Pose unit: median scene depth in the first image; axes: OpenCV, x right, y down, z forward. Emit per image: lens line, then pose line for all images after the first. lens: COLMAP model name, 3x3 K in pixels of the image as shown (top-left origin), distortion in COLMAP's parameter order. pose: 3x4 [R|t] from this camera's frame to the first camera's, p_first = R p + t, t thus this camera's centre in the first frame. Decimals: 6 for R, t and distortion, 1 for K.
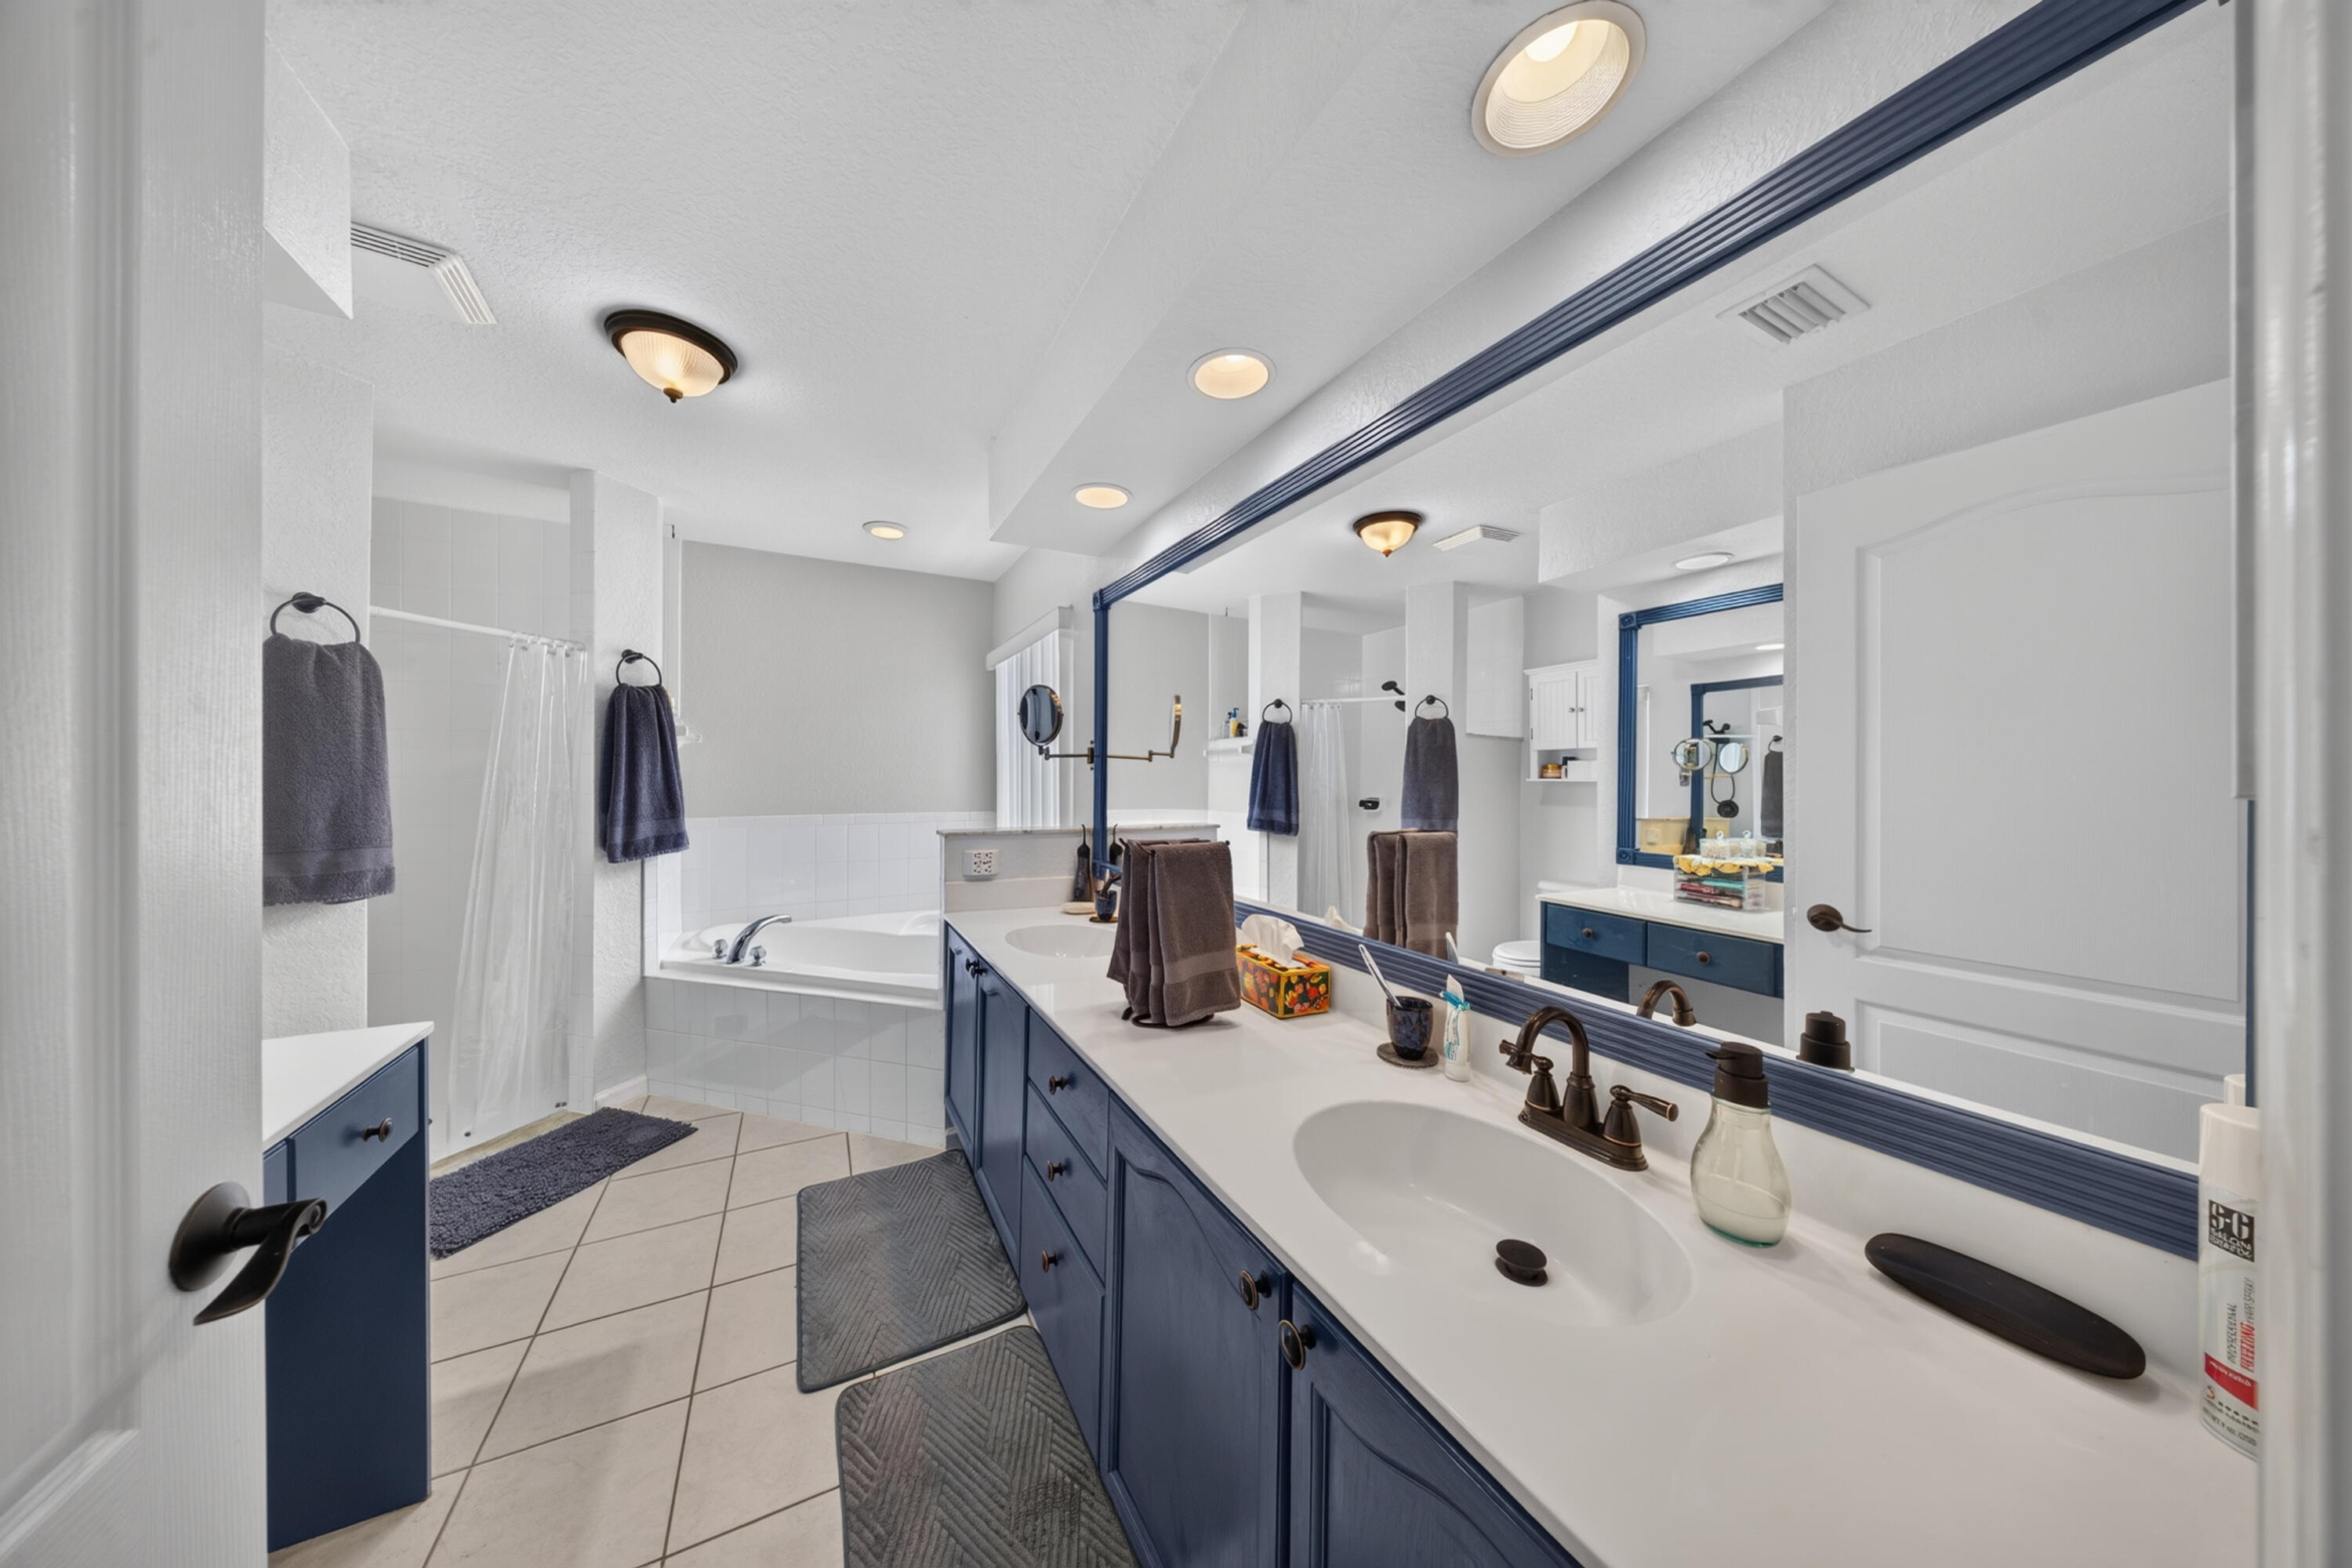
lens RADIAL K [[688.7, 0, 1165.7], [0, 688.7, 776.5], [0, 0, 1]] dist [0.007866, -0.004989]
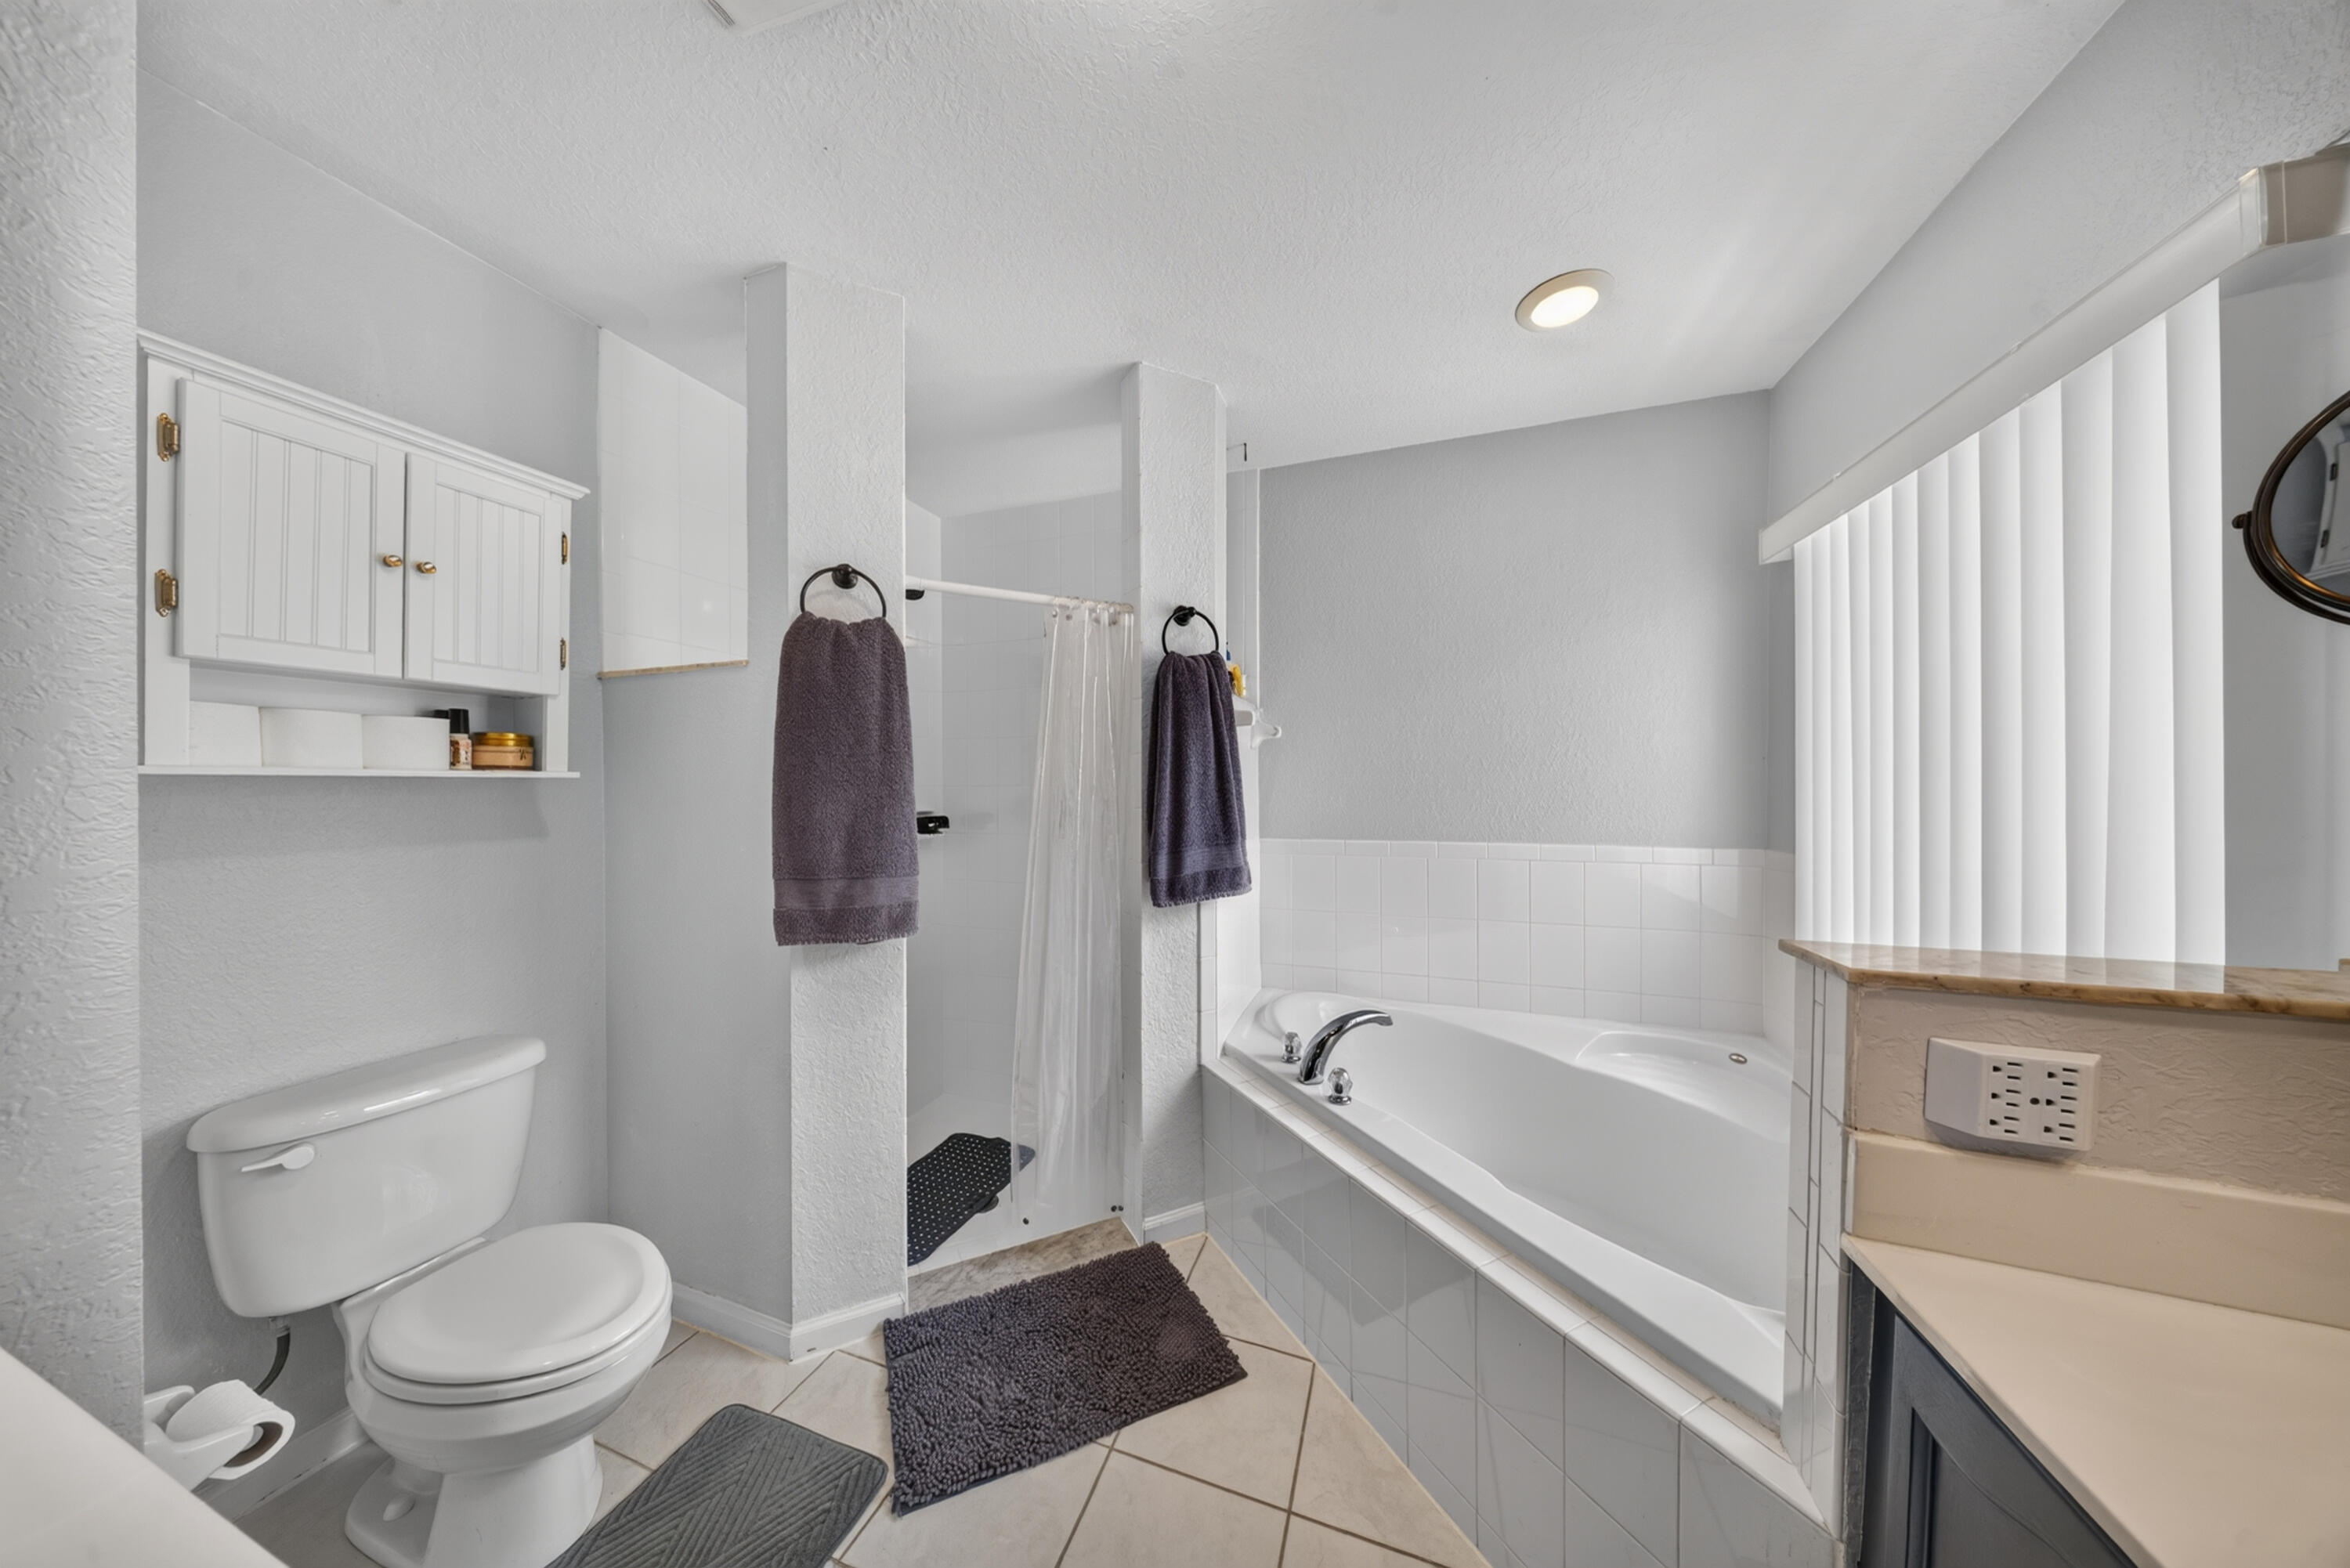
lens RADIAL K [[727.5, 0, 1142.1], [0, 727.5, 784.9], [0, 0, 1]] dist [0.000261, -0.000008]
pose [[0.668210, -0.001506, -0.743971, -0.258042], [0.004768, 0.999986, 0.002258, -0.000635], [0.743957, -0.005056, 0.668208, 0.492859]]
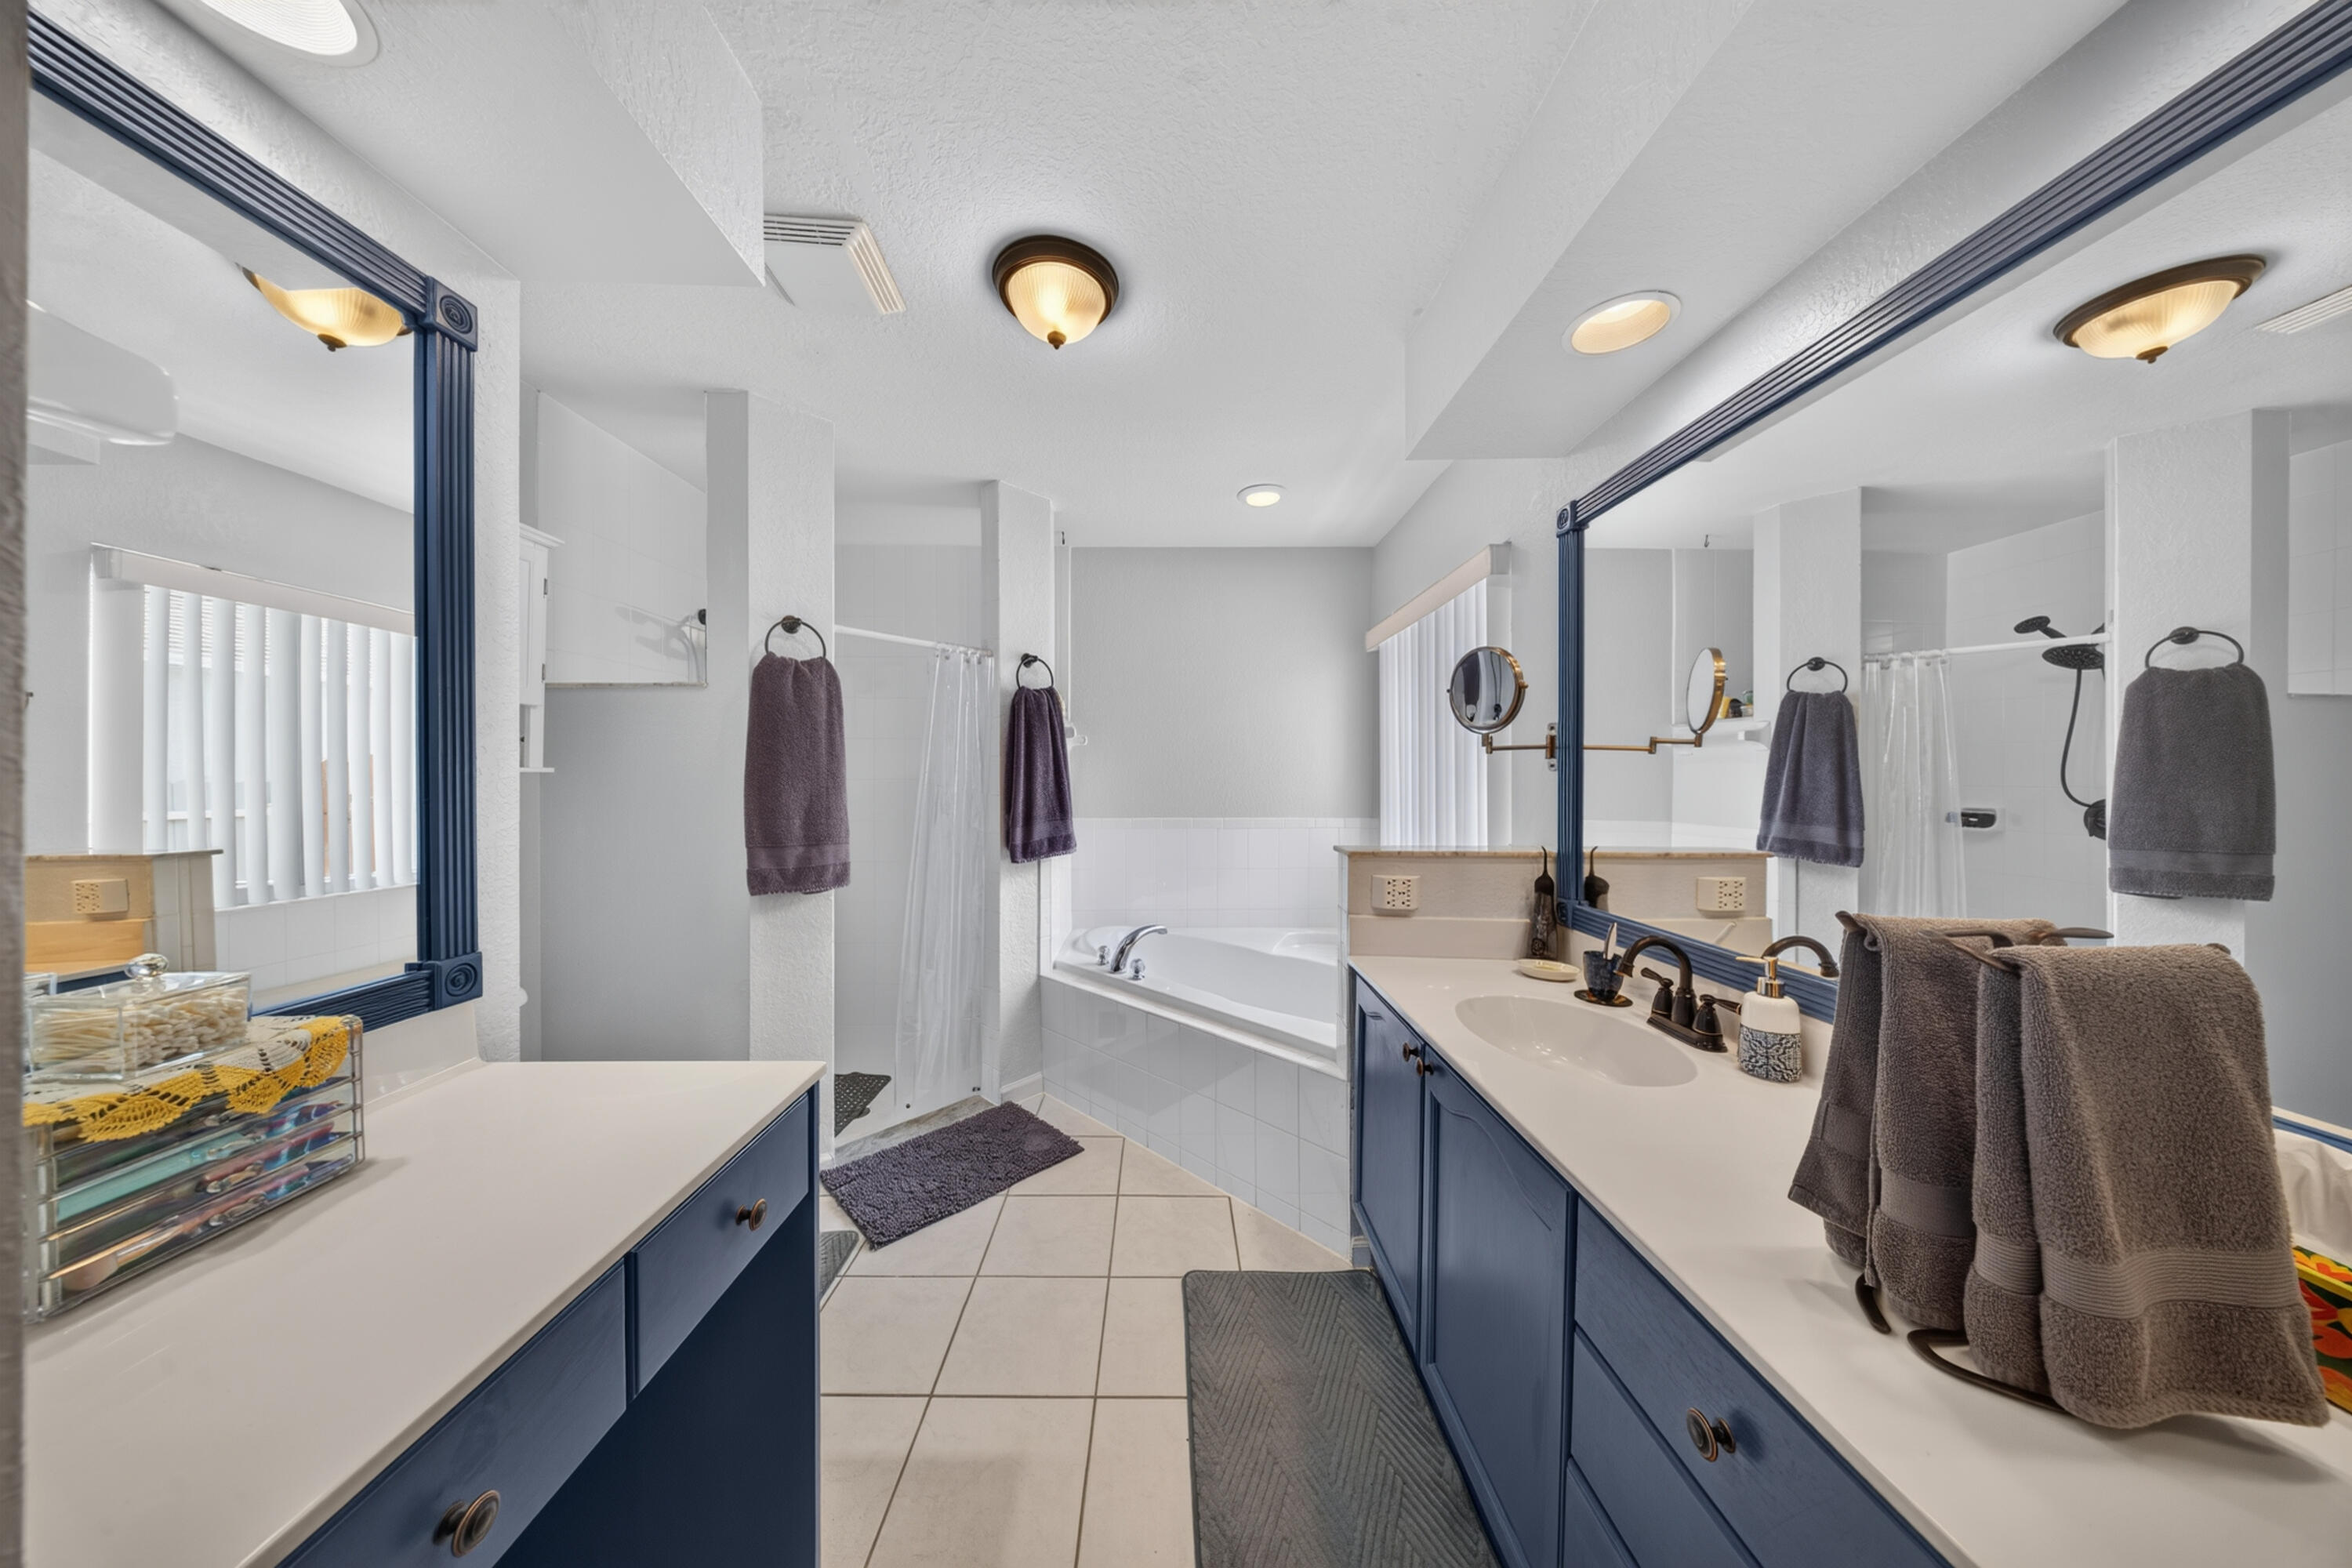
lens RADIAL K [[688.7, 0, 1165.7], [0, 688.7, 776.5], [0, 0, 1]] dist [0.007866, -0.004989]
pose [[0.886245, -0.003278, -0.463206, -0.132875], [0.003361, 0.999994, -0.000645, -0.001065], [0.463205, -0.000985, 0.886250, 0.205295]]
